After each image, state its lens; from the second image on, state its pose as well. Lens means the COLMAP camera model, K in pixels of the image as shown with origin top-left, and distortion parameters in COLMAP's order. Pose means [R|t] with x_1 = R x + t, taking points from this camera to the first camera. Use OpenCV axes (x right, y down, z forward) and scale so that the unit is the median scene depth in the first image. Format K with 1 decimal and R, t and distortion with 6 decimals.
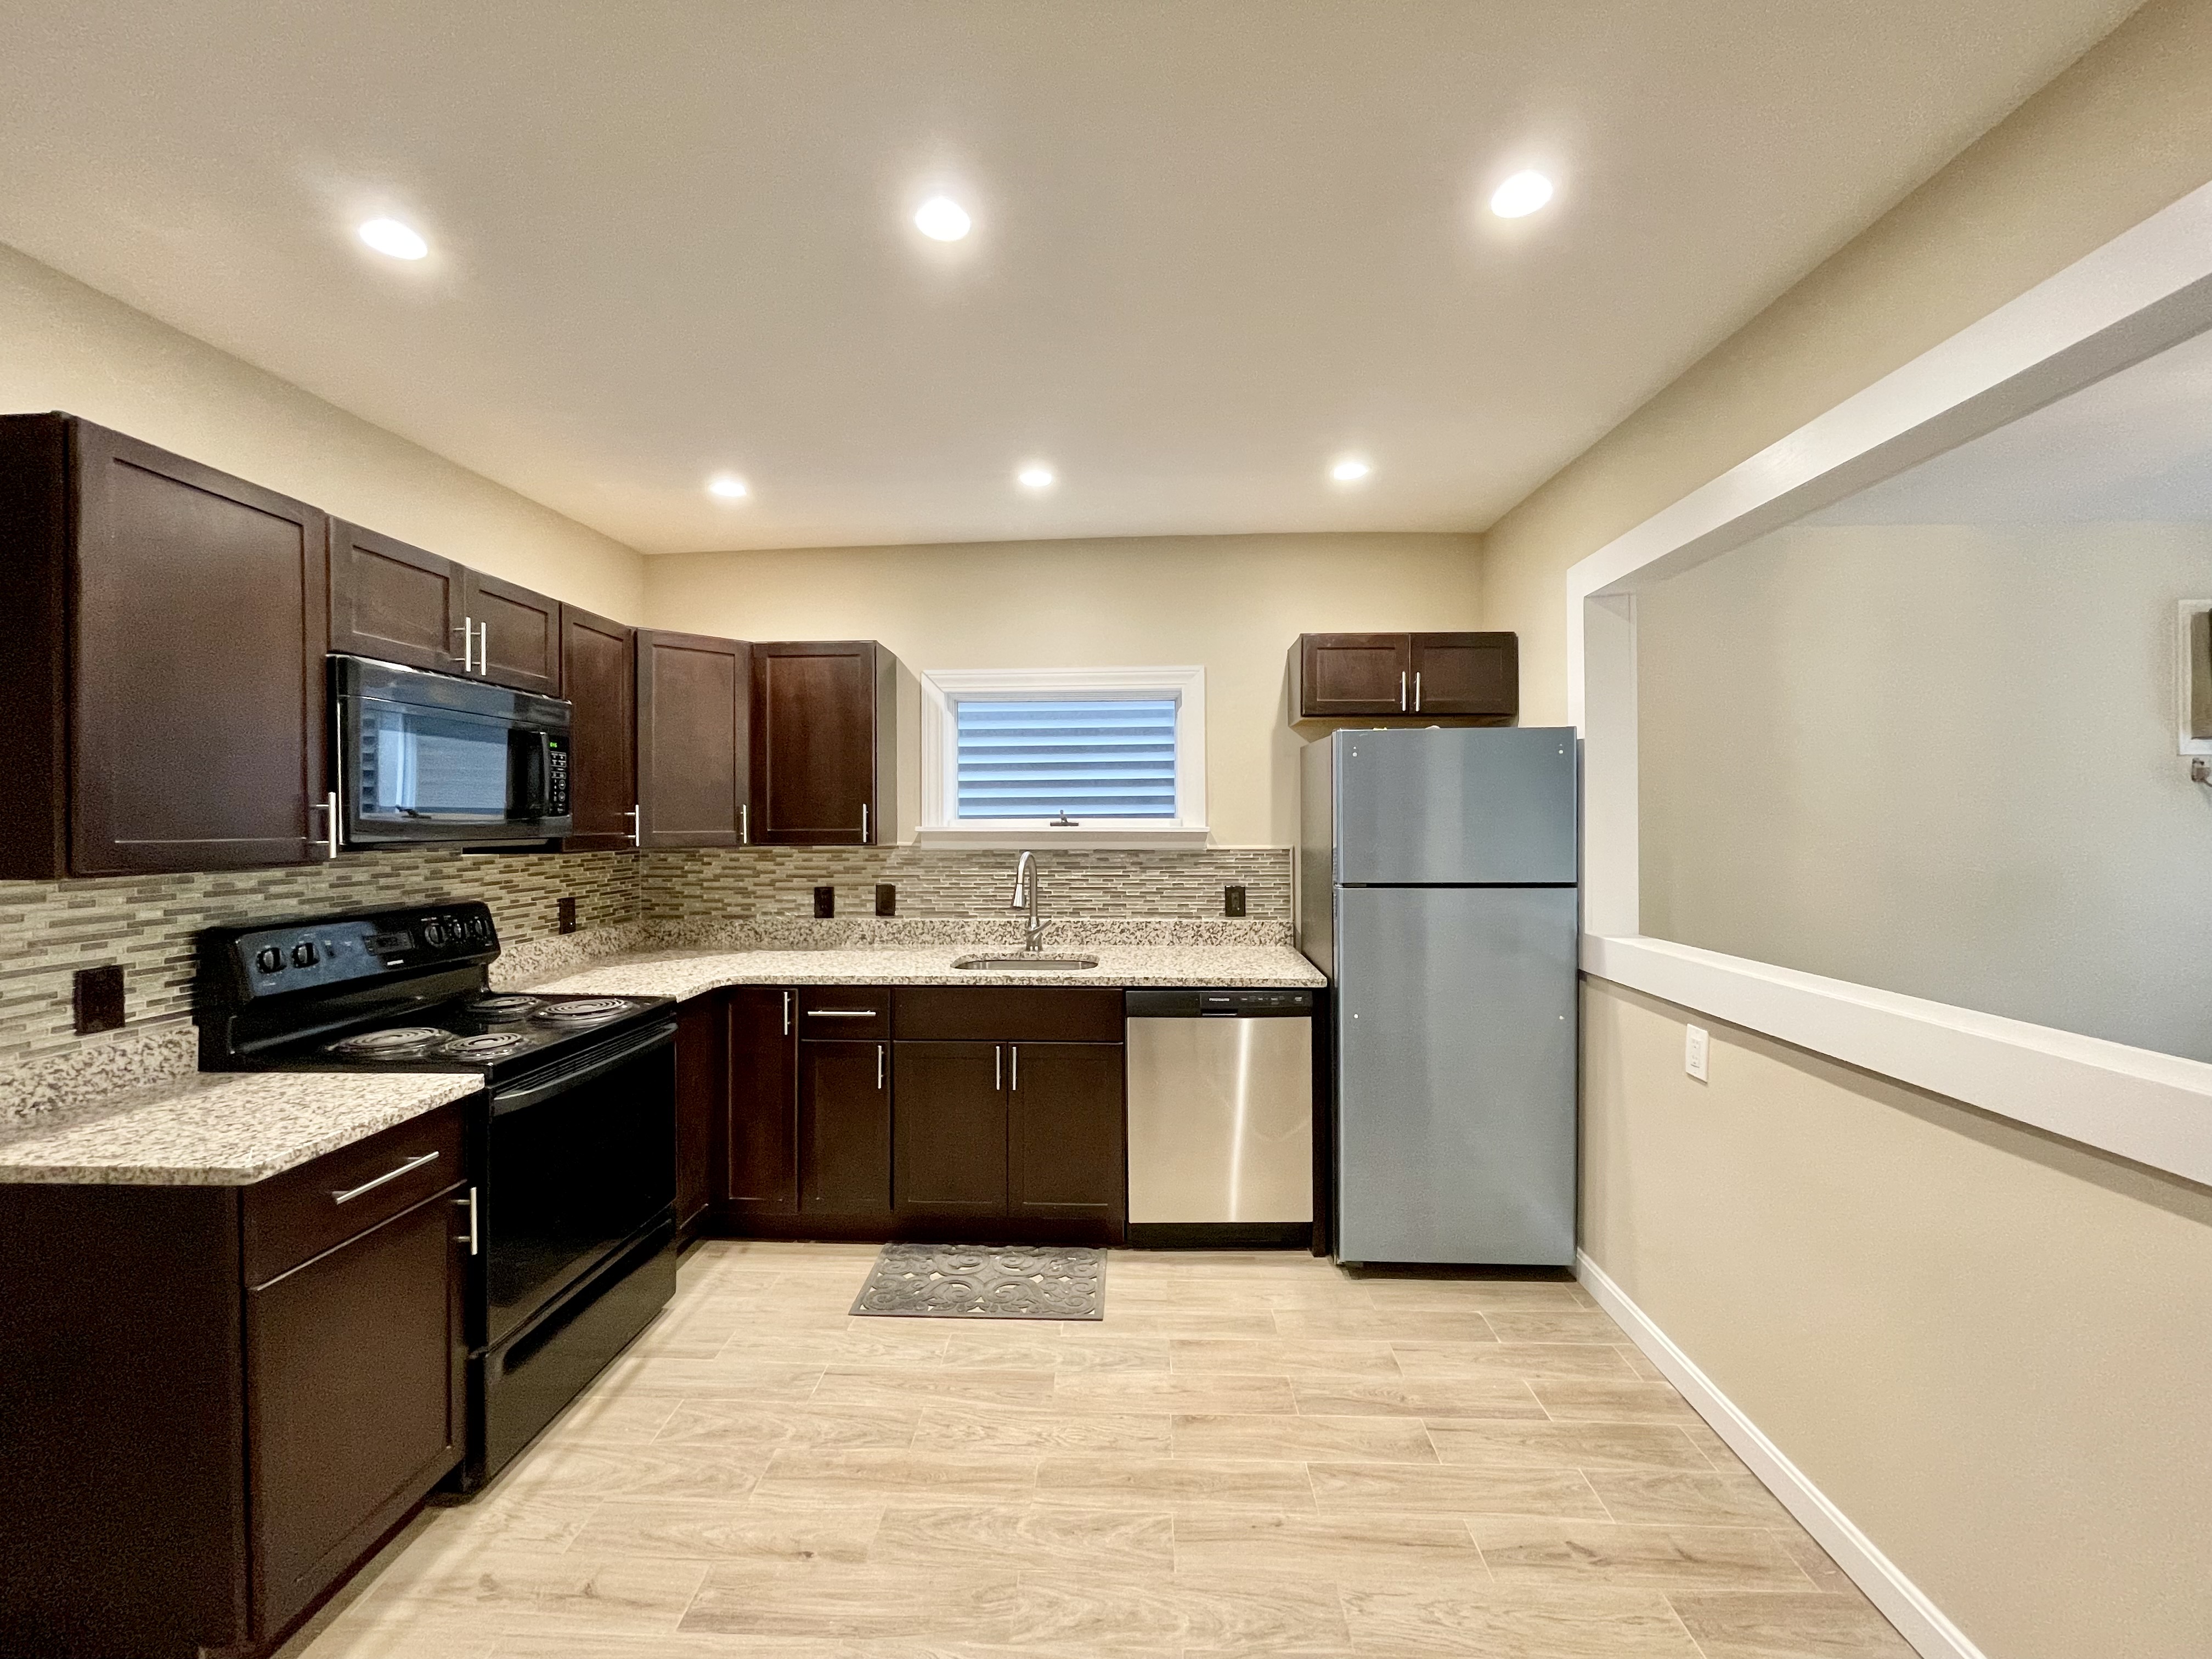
lens RADIAL K [[890.8, 0, 1104.6], [0, 890.8, 823.9], [0, 0, 1]] dist [-0.005256, -0.000537]
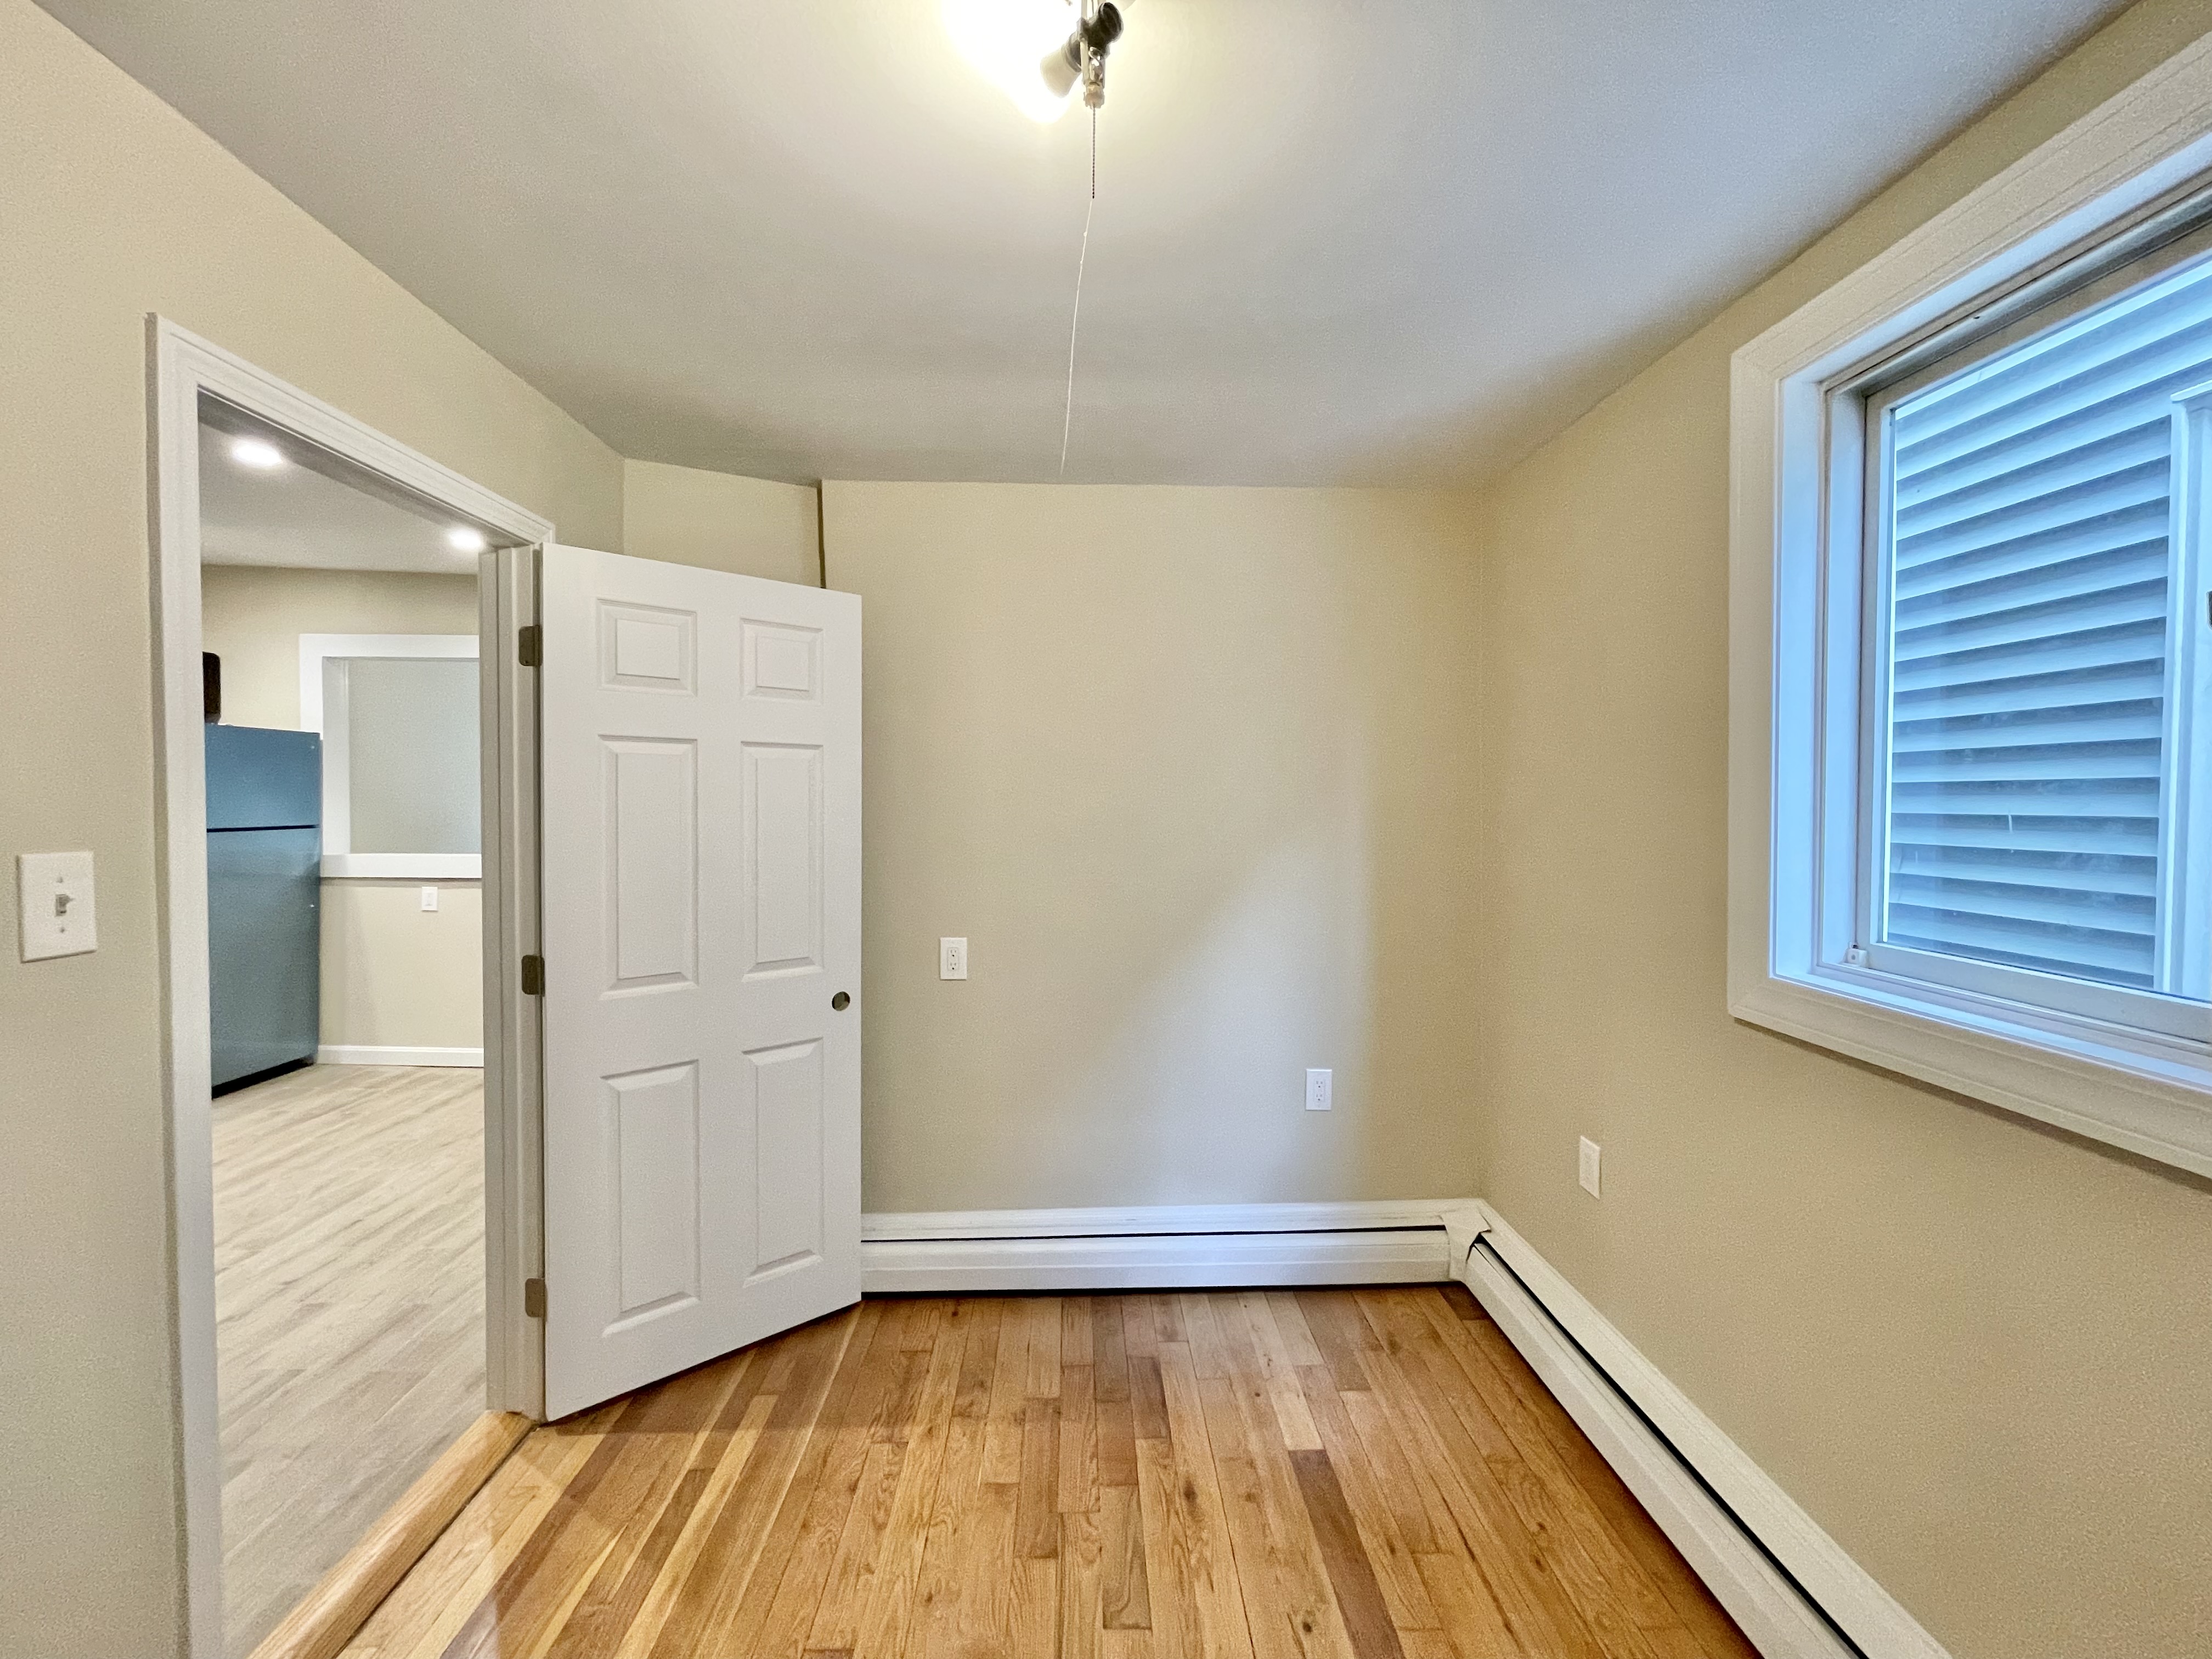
lens RADIAL K [[890.8, 0, 1113.7], [0, 890.8, 815.1], [0, 0, 1]] dist [-0.005256, -0.000537]
pose [[-0.083685, -0.015110, 0.996378, -1.618050], [-0.008903, 0.999856, 0.014415, 0.012005], [-0.996452, -0.007664, -0.083808, -0.461462]]
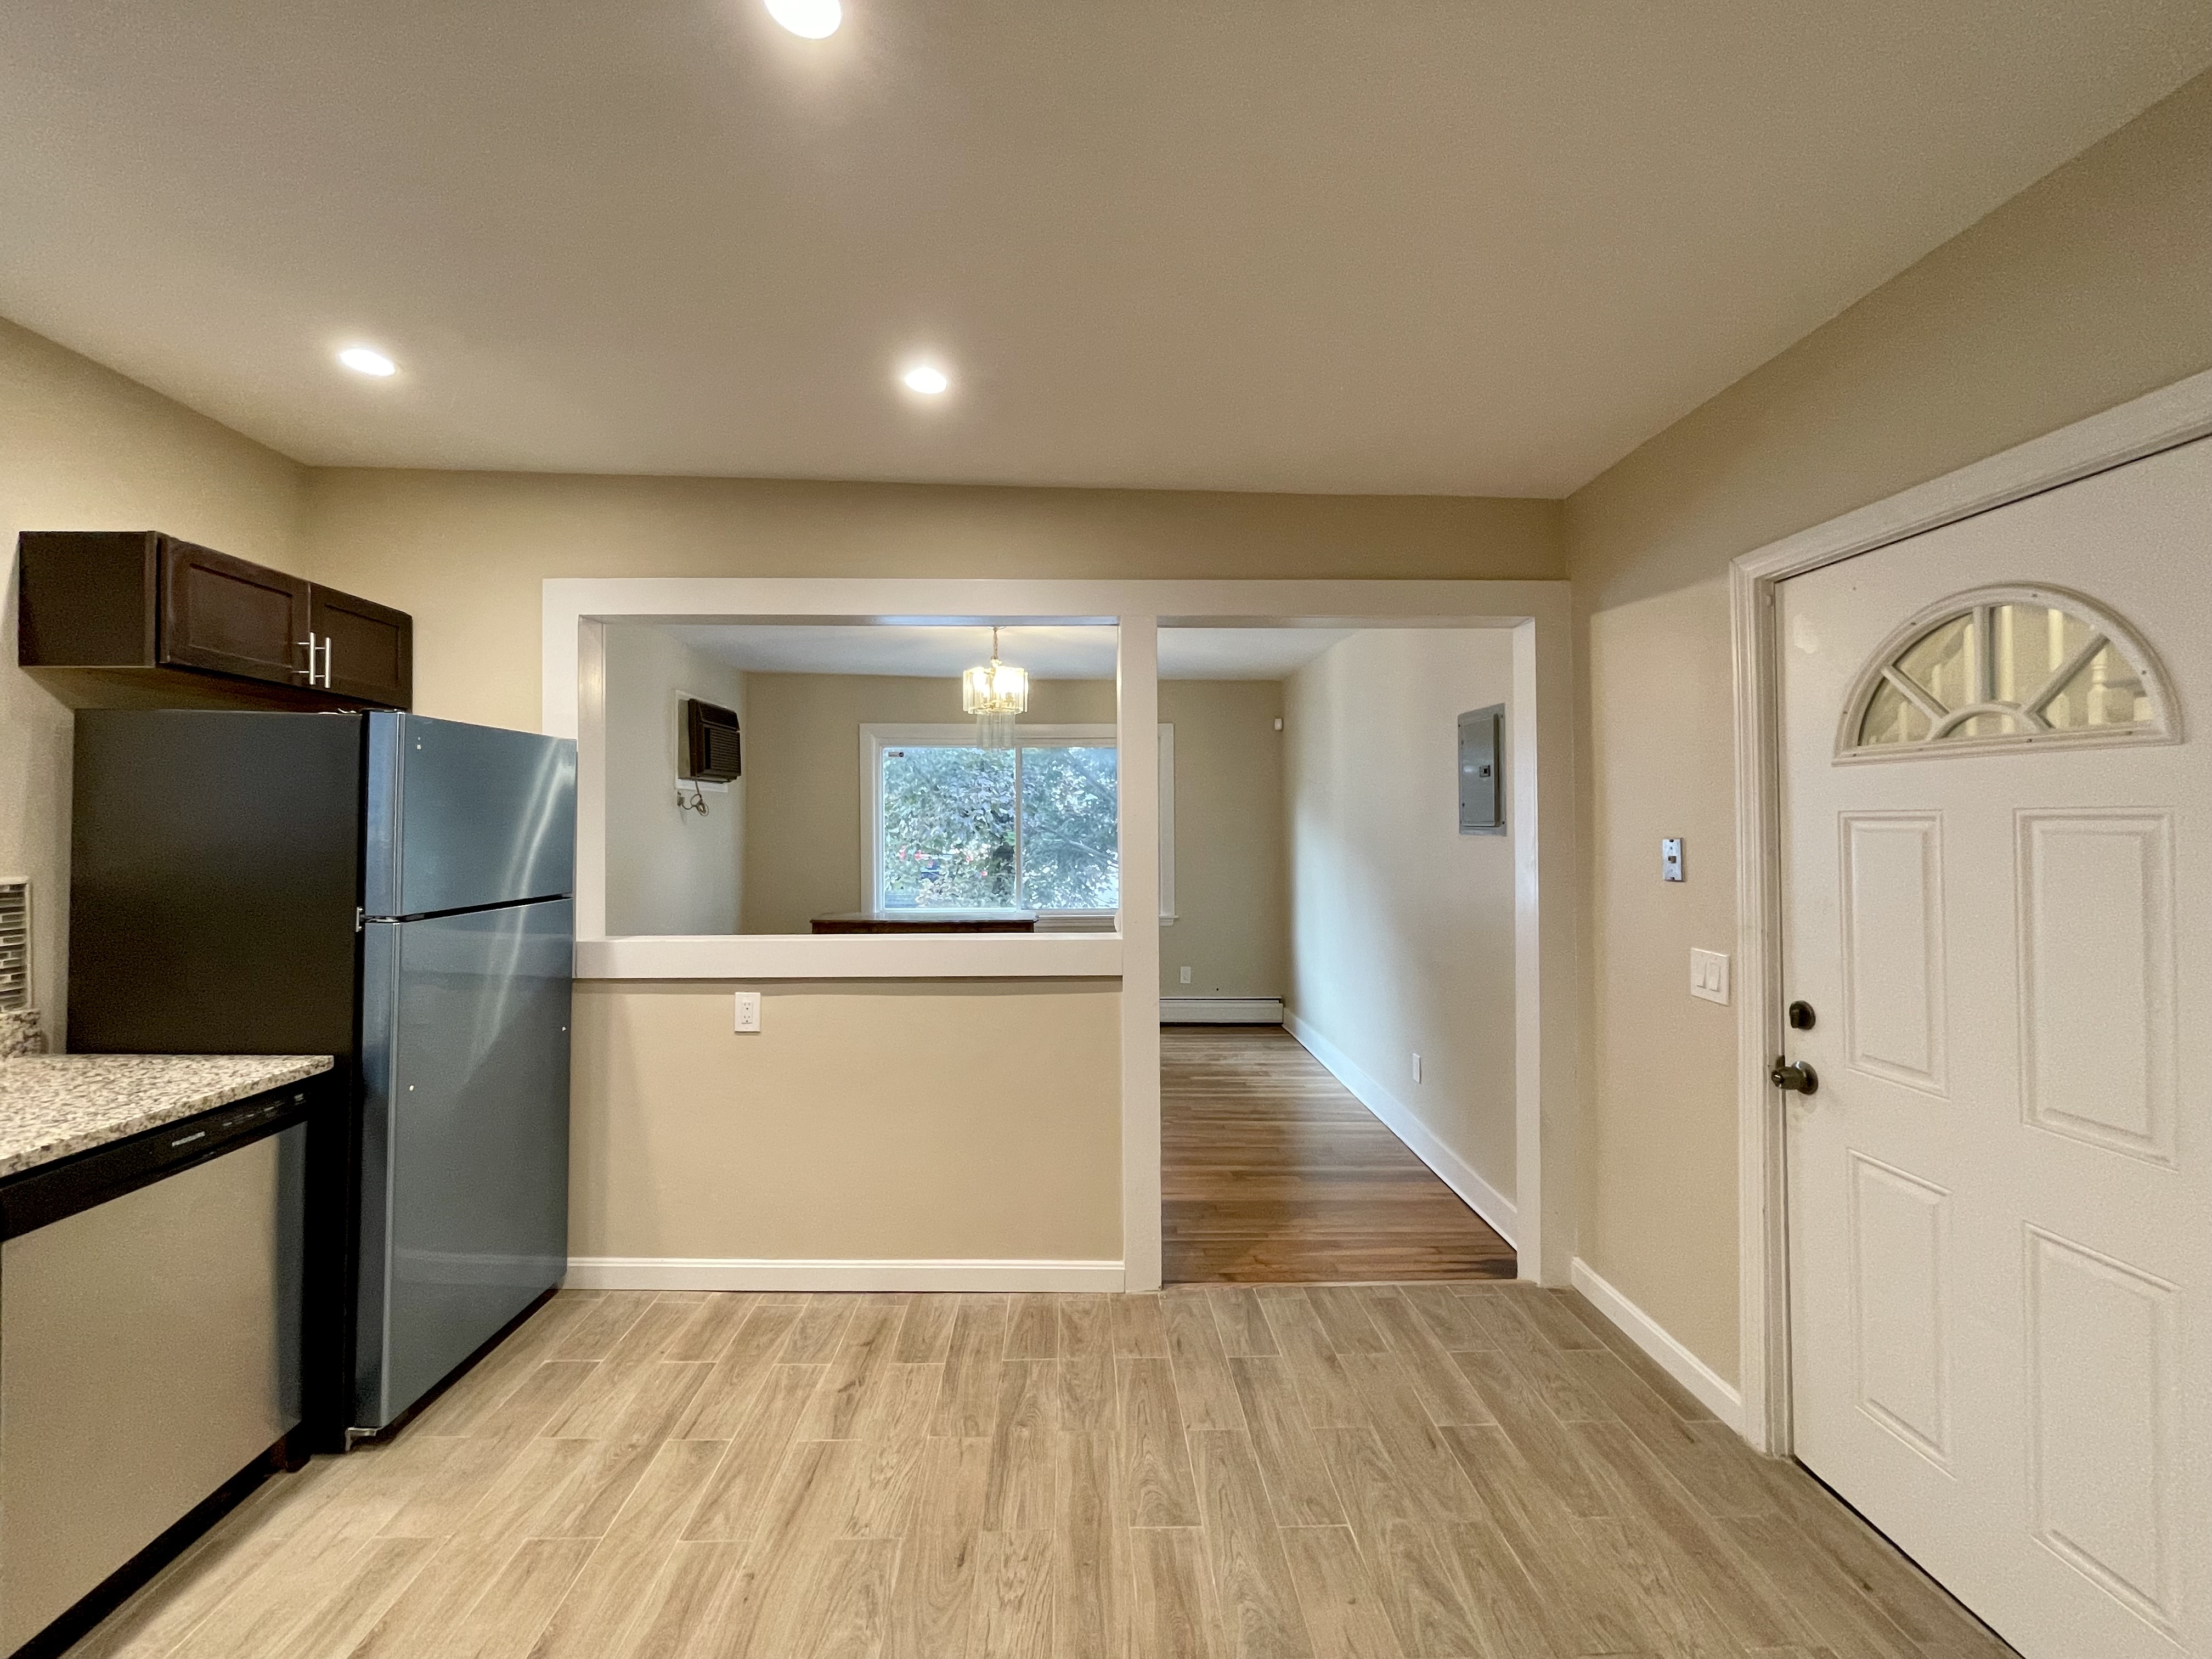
lens RADIAL K [[890.8, 0, 1096.3], [0, 890.8, 823.2], [0, 0, 1]] dist [-0.005256, -0.000537]
pose [[-0.067844, 0.006231, 0.997676, -0.668652], [0.003327, 0.999976, -0.006019, -0.007274], [-0.997690, 0.002910, -0.067863, 0.595708]]
